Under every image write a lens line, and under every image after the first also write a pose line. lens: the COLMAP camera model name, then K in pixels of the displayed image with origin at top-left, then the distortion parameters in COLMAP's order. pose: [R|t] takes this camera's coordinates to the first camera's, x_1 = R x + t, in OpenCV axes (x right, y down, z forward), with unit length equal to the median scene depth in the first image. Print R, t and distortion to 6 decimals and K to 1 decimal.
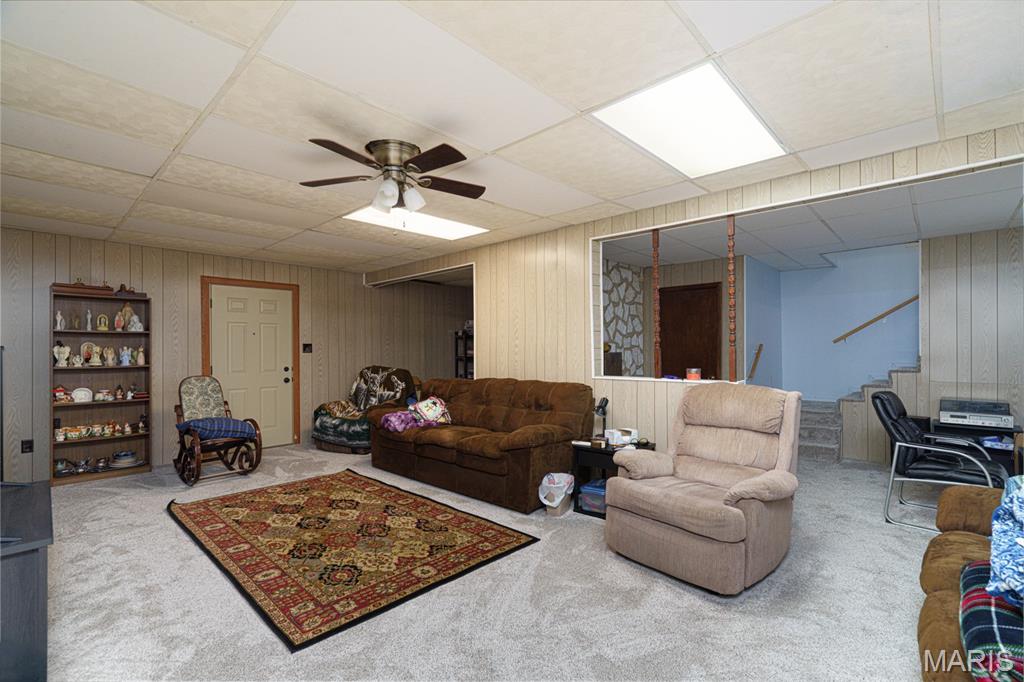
lens RADIAL K [[474.3, 0, 512.3], [0, 474.3, 347.7], [0, 0, 1]] dist [-0.001318, -0.000429]
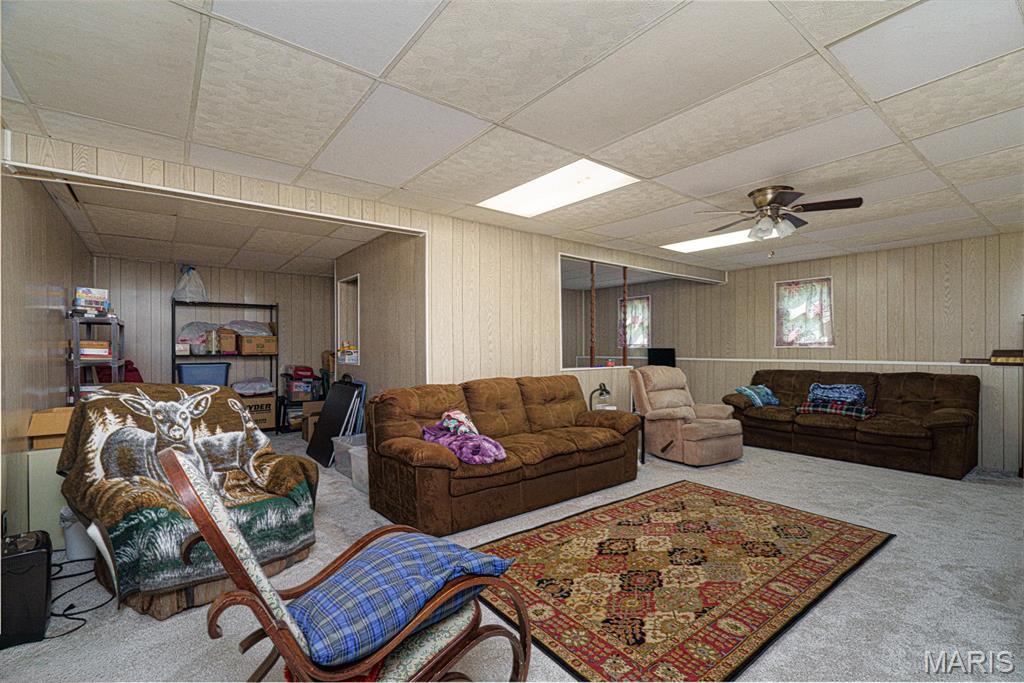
lens RADIAL K [[474.3, 0, 512.3], [0, 474.3, 348.2], [0, 0, 1]] dist [-0.001318, -0.000429]
pose [[0.128413, 0.002723, 0.991717, -1.211955], [-0.003128, 0.999992, -0.002341, 0.013213], [-0.991716, -0.002801, 0.128421, 1.140008]]
